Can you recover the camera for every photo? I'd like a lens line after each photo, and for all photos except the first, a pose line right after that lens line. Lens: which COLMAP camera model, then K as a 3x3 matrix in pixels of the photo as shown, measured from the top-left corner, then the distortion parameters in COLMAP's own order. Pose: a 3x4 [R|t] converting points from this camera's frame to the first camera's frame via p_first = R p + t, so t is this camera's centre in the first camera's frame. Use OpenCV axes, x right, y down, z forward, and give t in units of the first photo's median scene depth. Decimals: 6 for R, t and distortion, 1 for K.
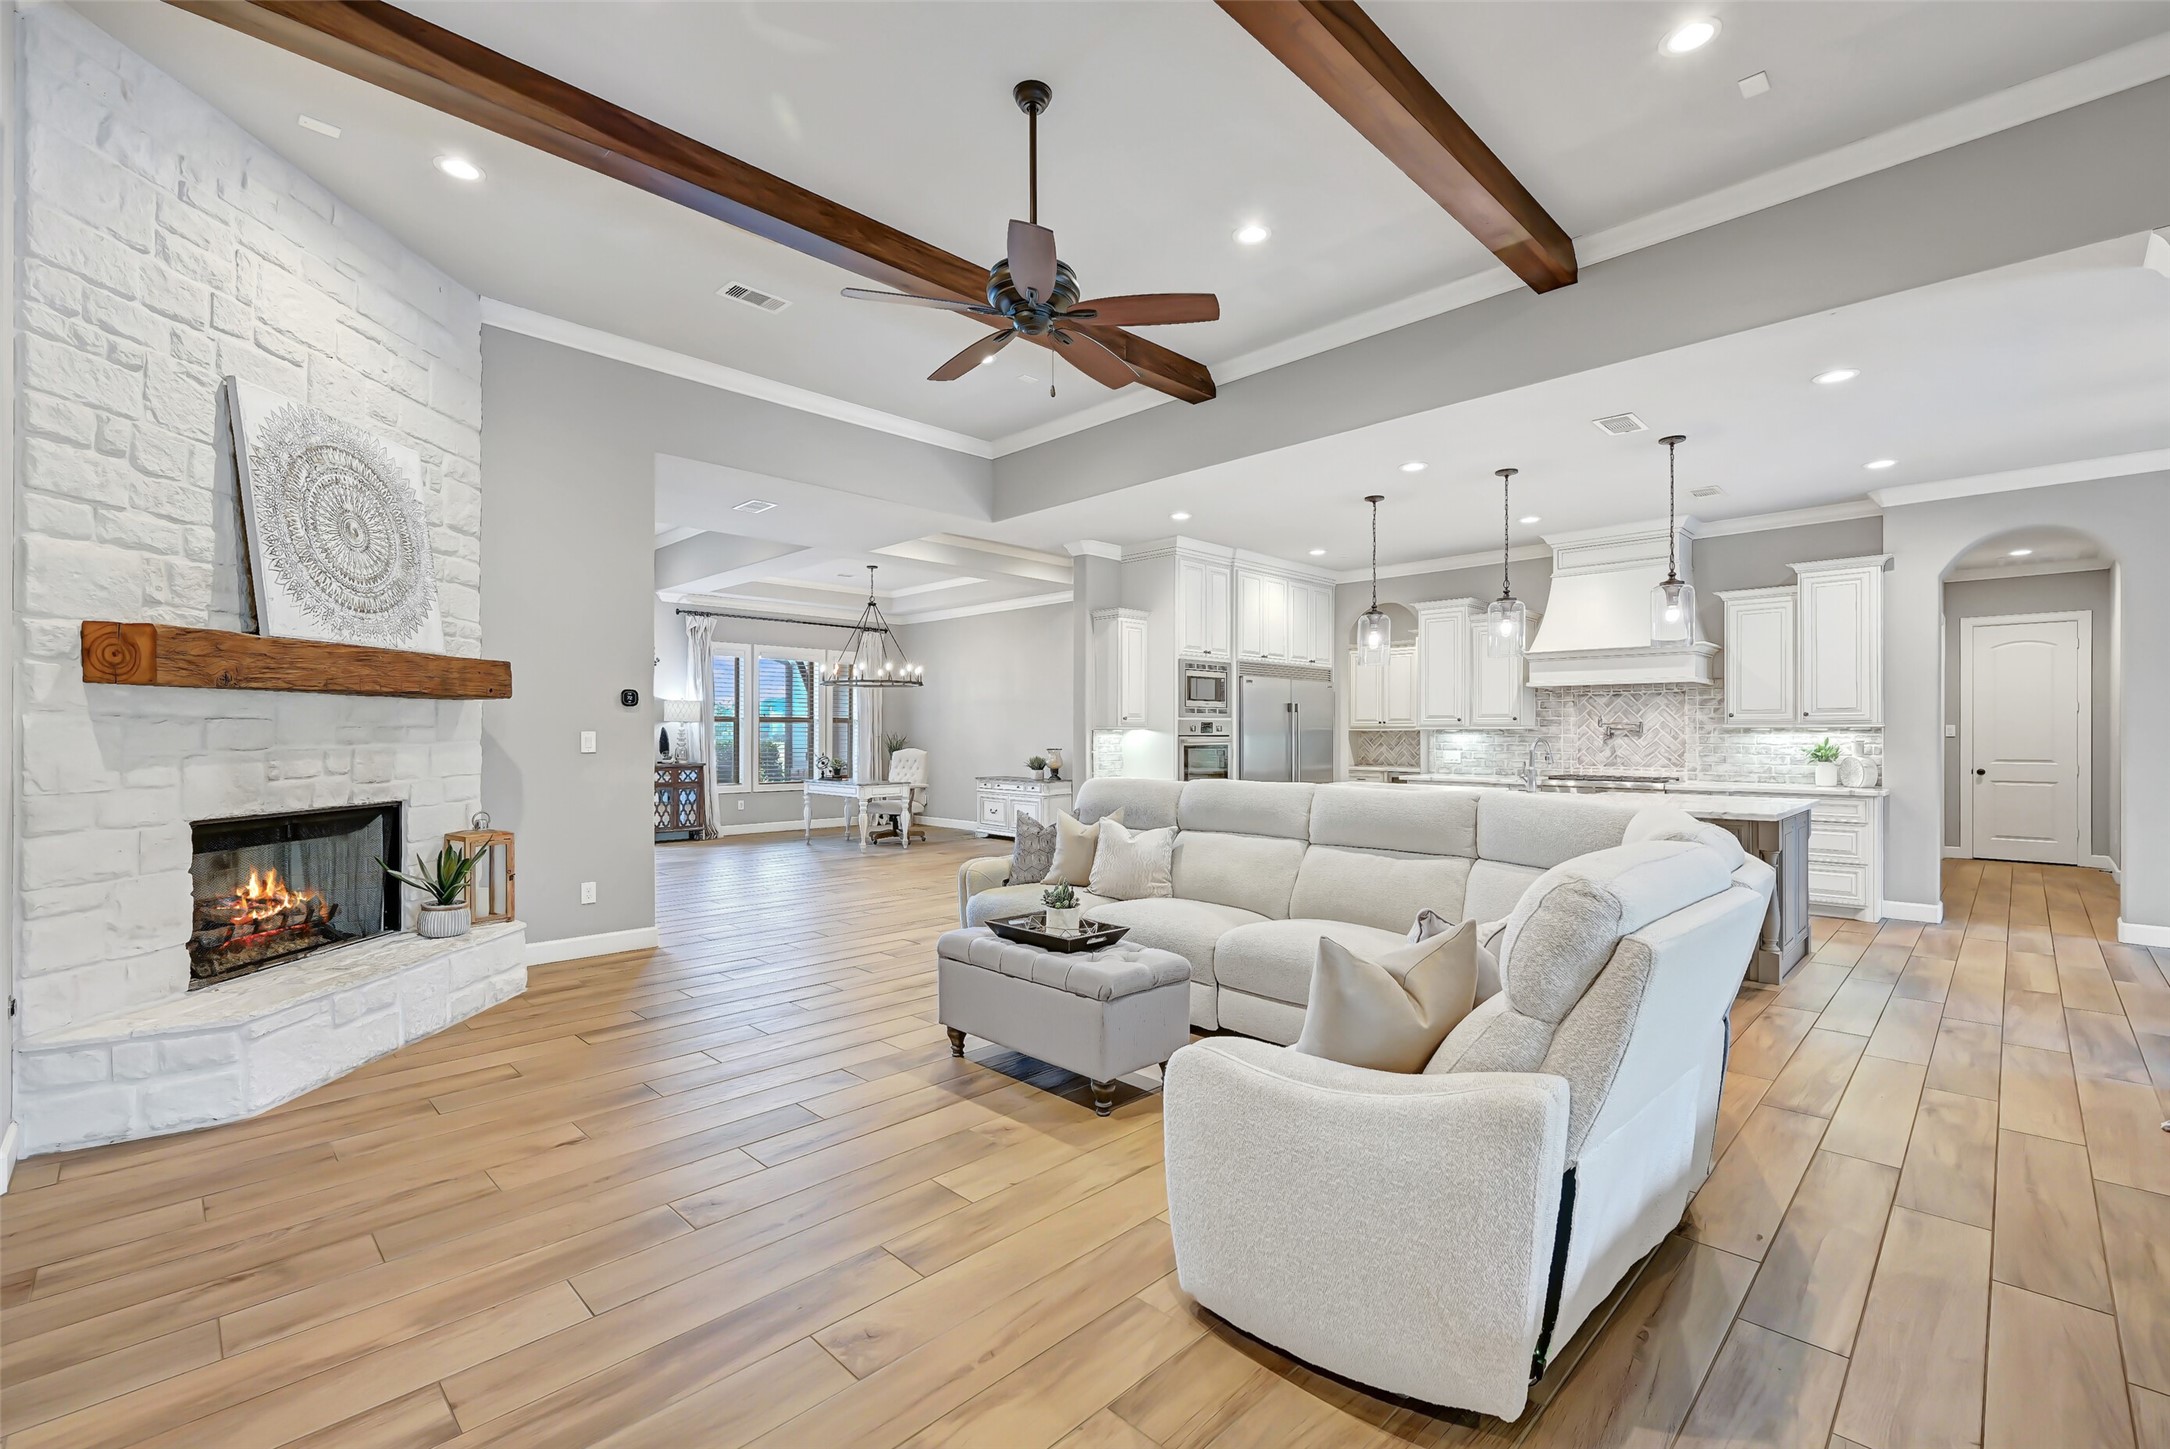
lens RADIAL K [[940.3, 0, 1092.6], [0, 940.3, 738.3], [0, 0, 1]] dist [-0.002112, 0.000203]
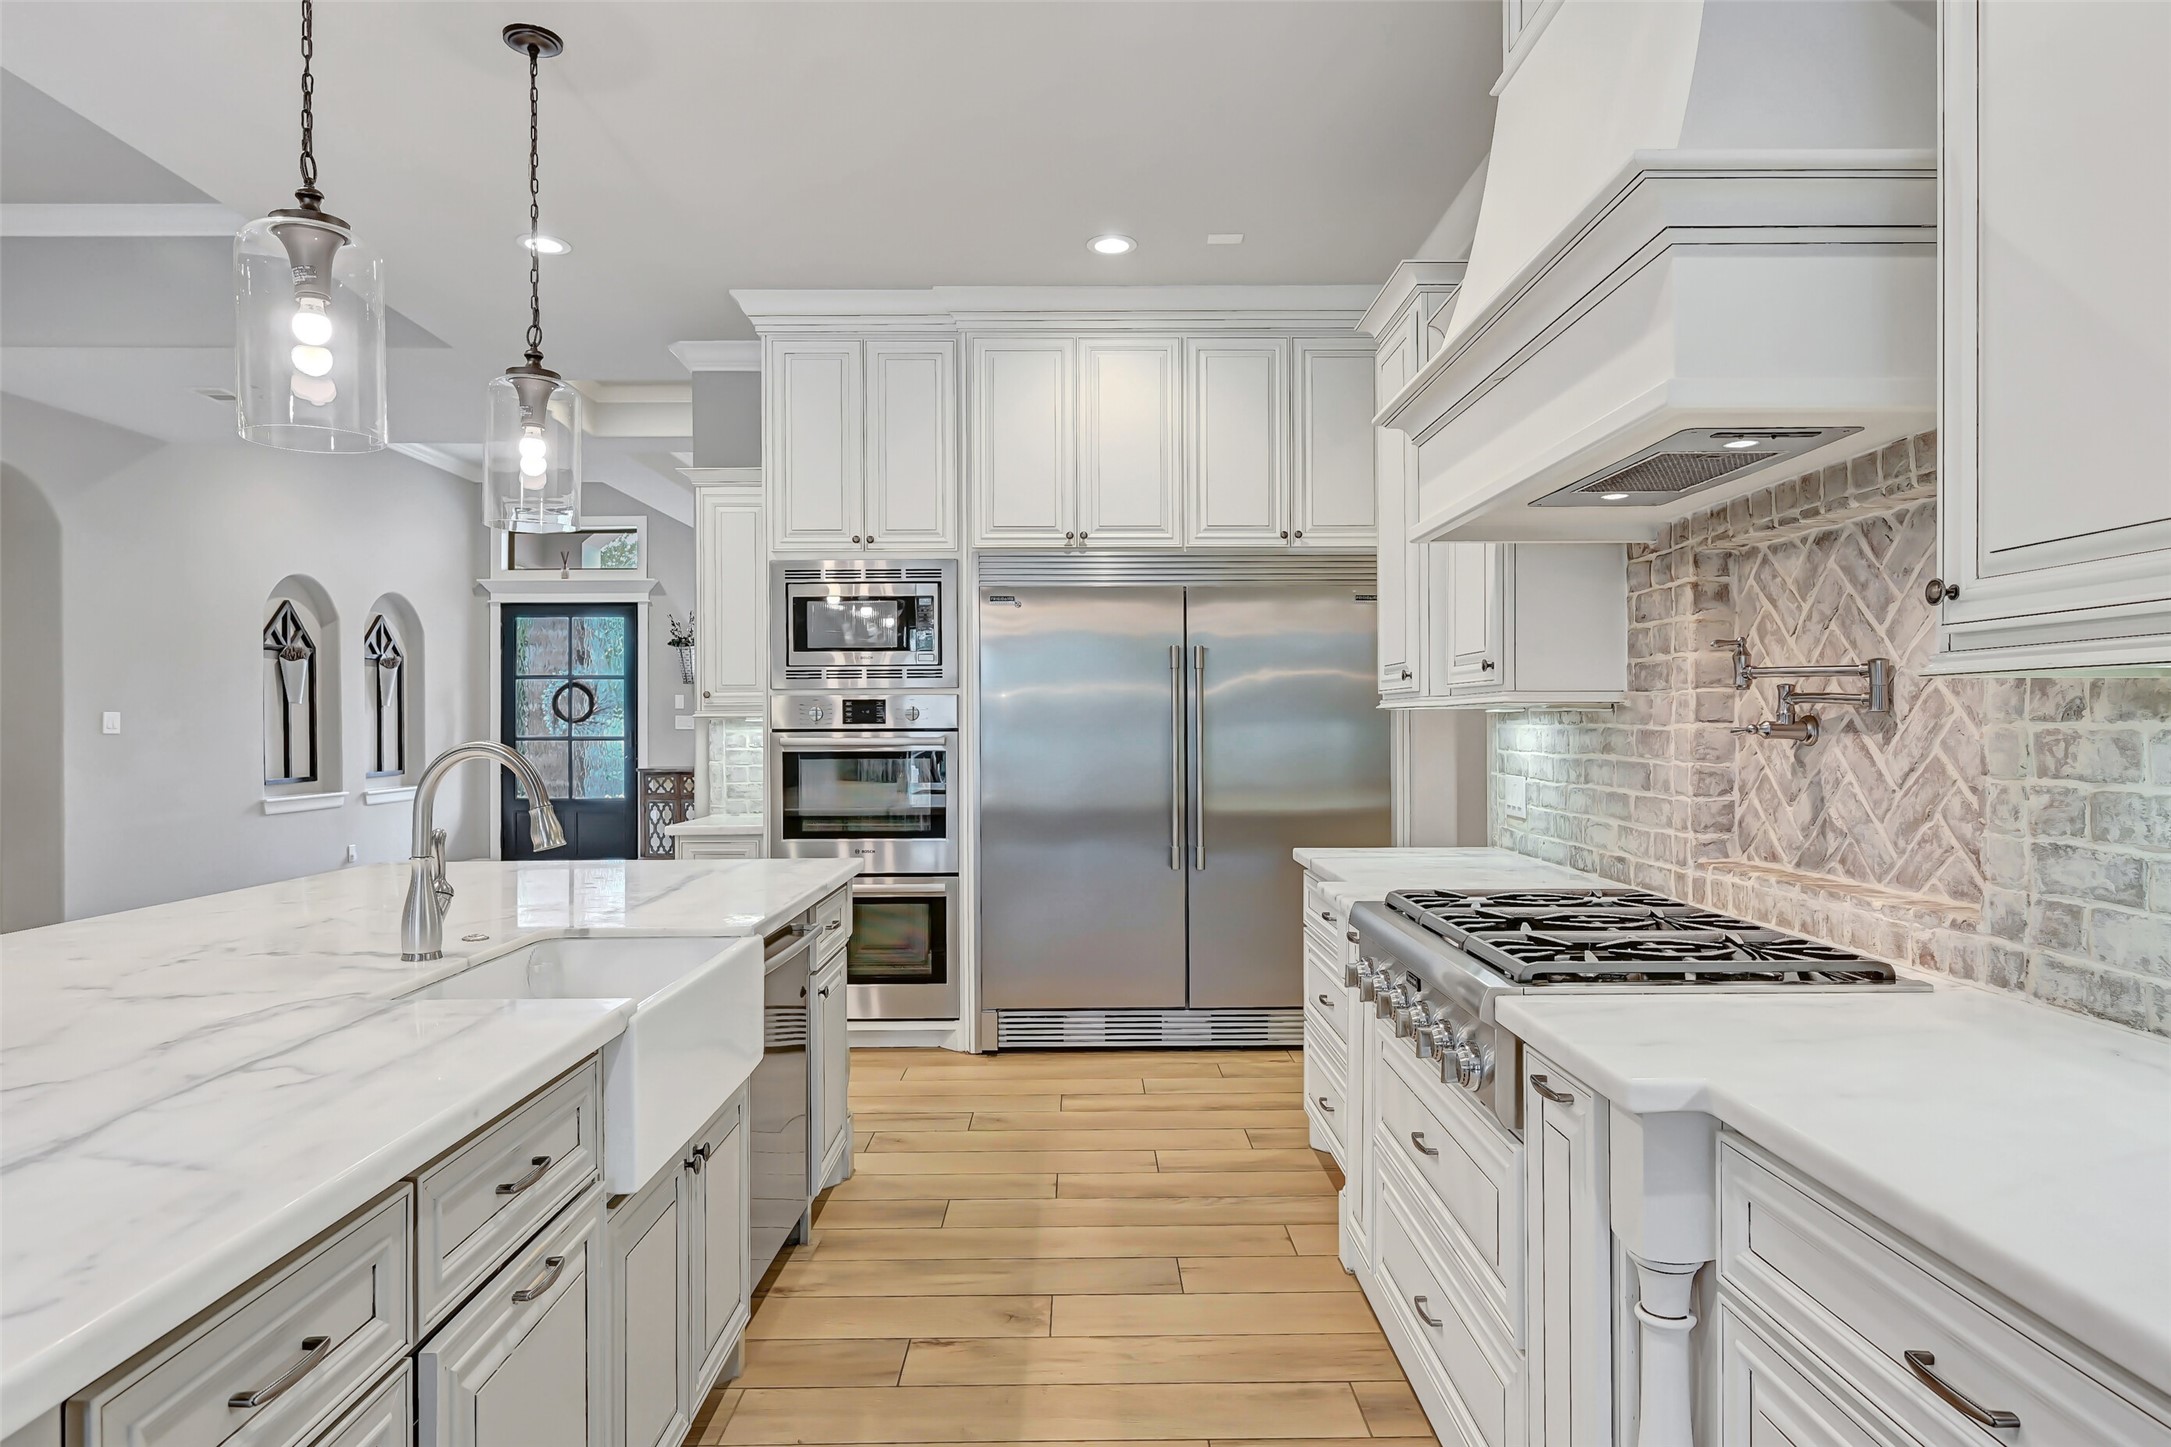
lens RADIAL K [[1288.9, 0, 1103.5], [0, 1288.9, 726.7], [0, 0, 1]] dist [-0.003101, 0.002830]
pose [[0.712236, -0.003205, -0.701932, 1.340176], [0.002786, 0.999995, -0.001739, -0.006103], [0.701934, -0.000717, 0.712241, 1.402570]]
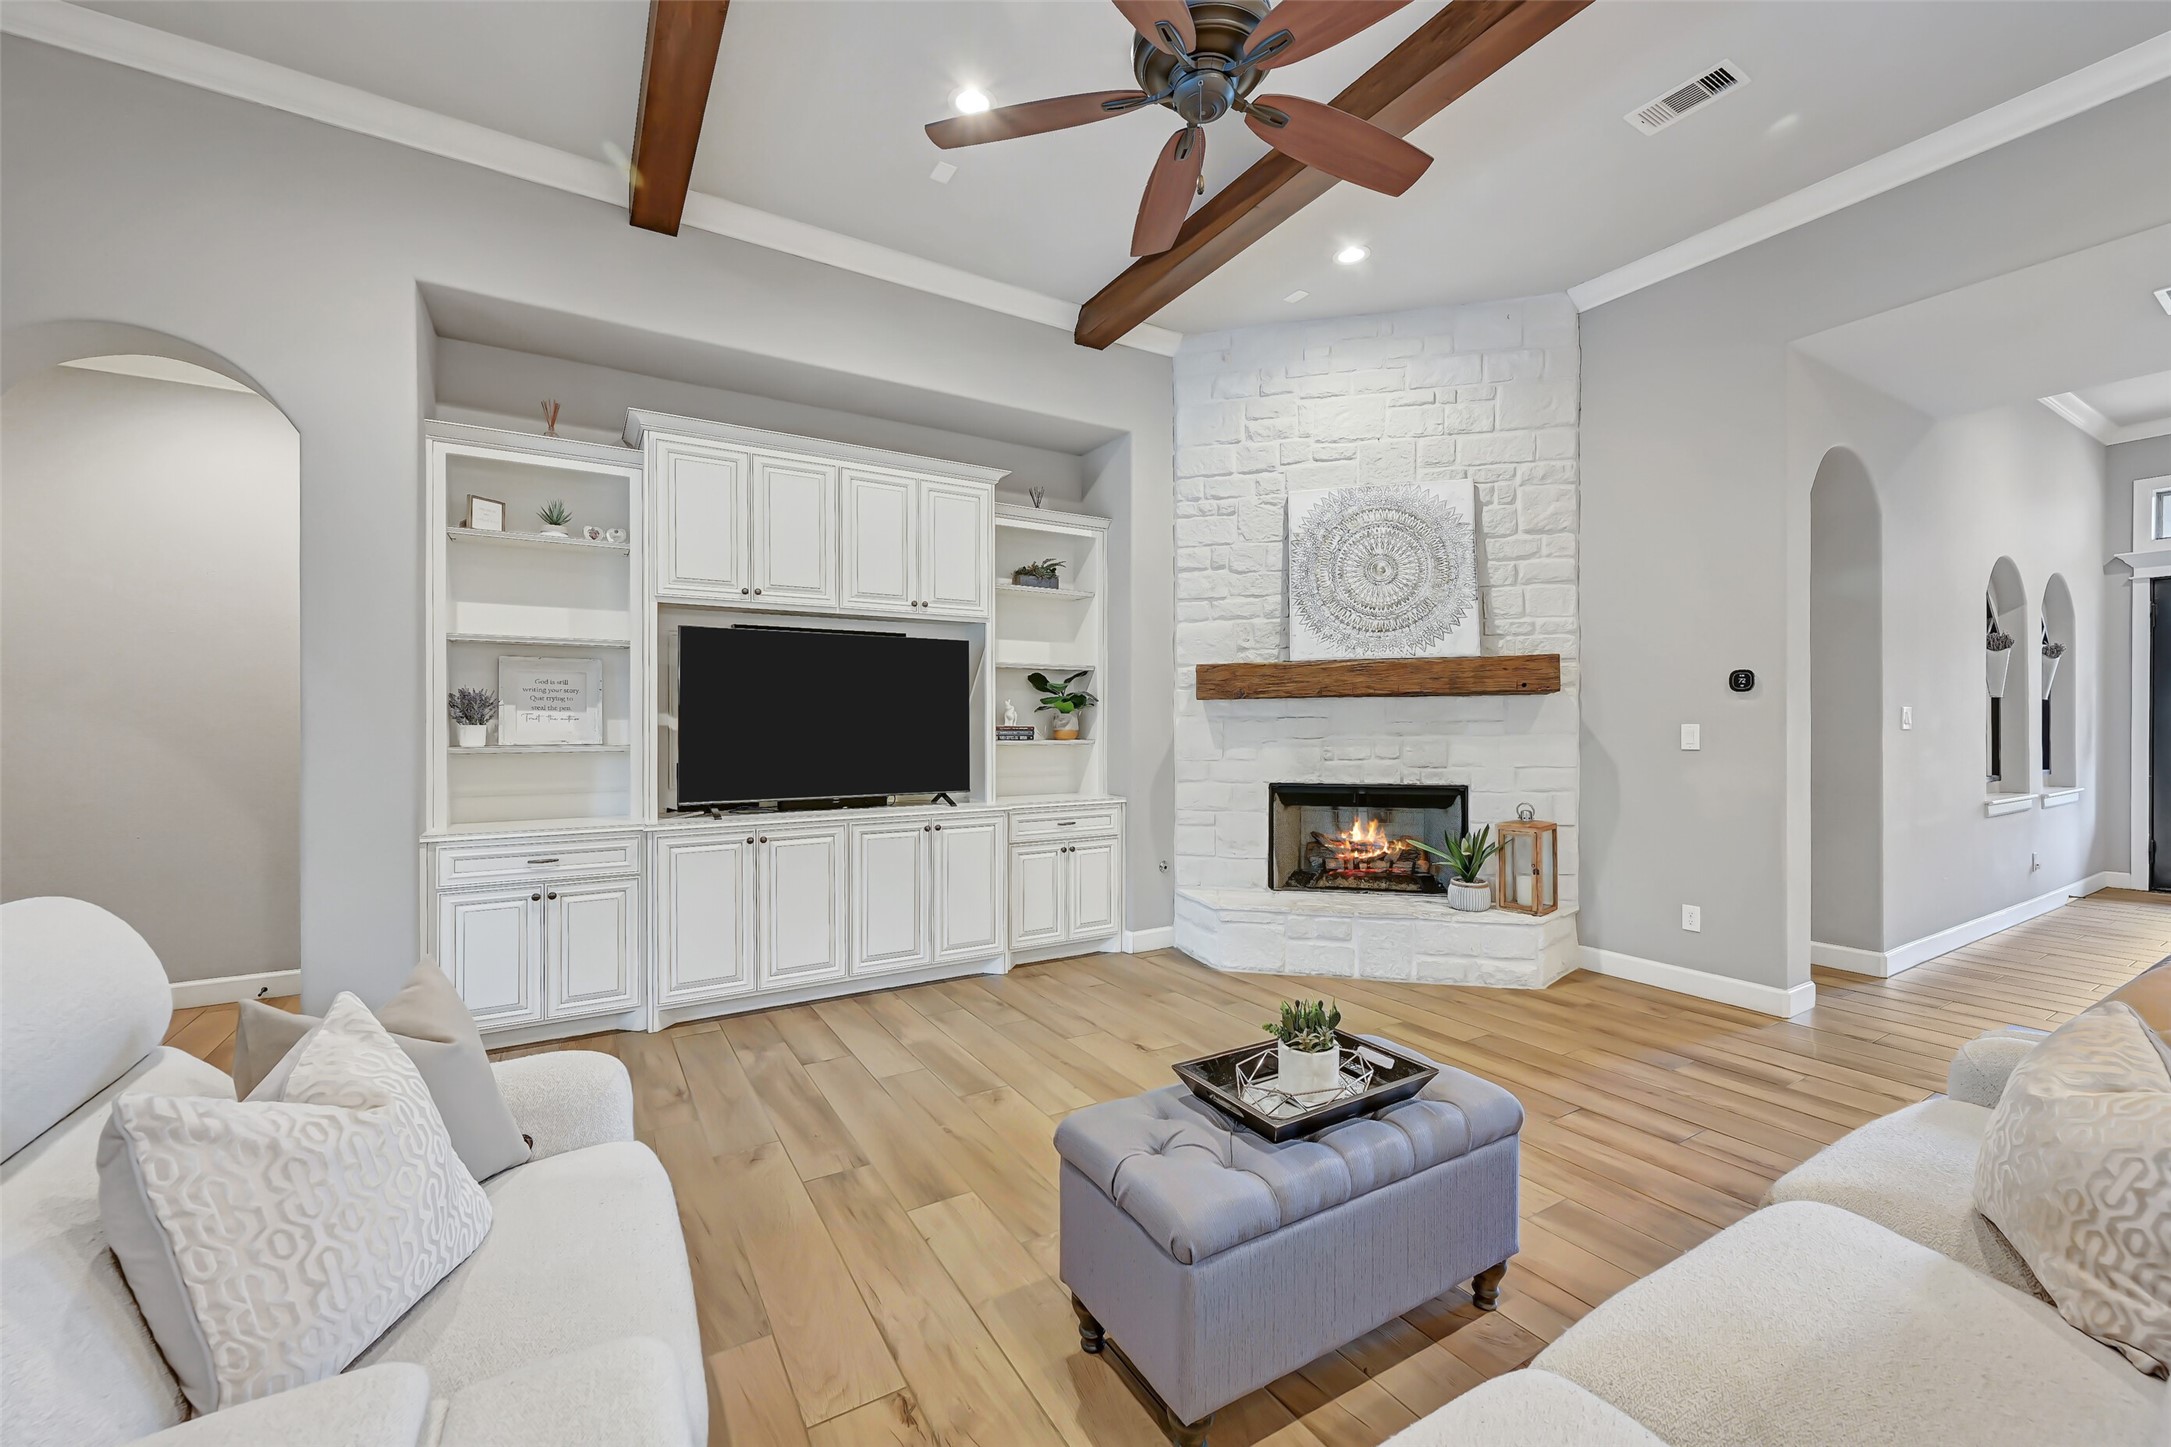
lens RADIAL K [[867.5, 0, 1096.5], [0, 867.5, 722.8], [0, 0, 1]] dist [0.000744, 0.000051]
pose [[-0.239307, 0.001300, -0.970943, 0.466967], [-0.000413, 0.999999, 0.001441, -0.013127], [0.970944, 0.000746, -0.239306, 0.930165]]
